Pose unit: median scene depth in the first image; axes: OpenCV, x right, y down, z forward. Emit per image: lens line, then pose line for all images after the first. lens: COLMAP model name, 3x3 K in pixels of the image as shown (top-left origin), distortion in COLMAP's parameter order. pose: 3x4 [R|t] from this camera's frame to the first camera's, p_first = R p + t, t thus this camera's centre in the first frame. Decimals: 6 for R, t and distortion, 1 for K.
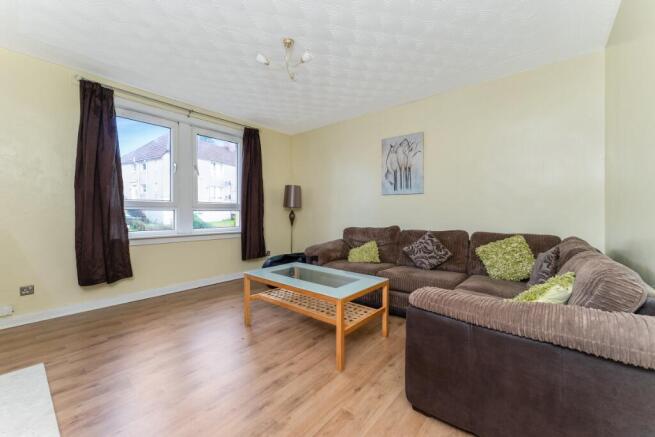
lens RADIAL K [[262.8, 0, 327.3], [0, 262.8, 215.1], [0, 0, 1]] dist [0.001463, -0.000008]
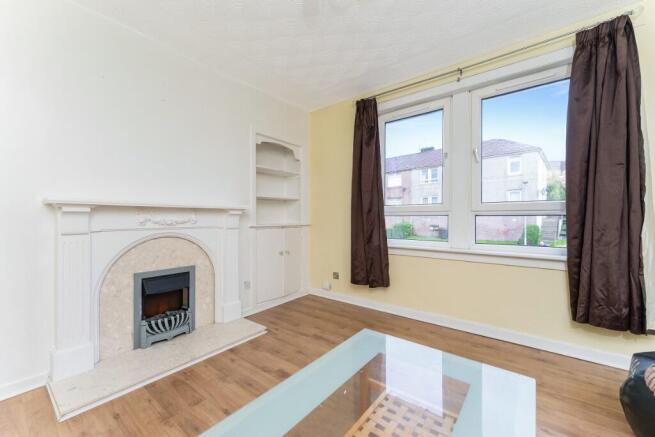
lens RADIAL K [[262.8, 0, 327.8], [0, 262.8, 220.4], [0, 0, 1]] dist [0.001463, -0.000008]
pose [[0.027505, 0.010318, -0.999568, 0.186773], [-0.005165, 0.999935, 0.010179, -0.013264], [0.999608, 0.004882, 0.027557, 0.749550]]
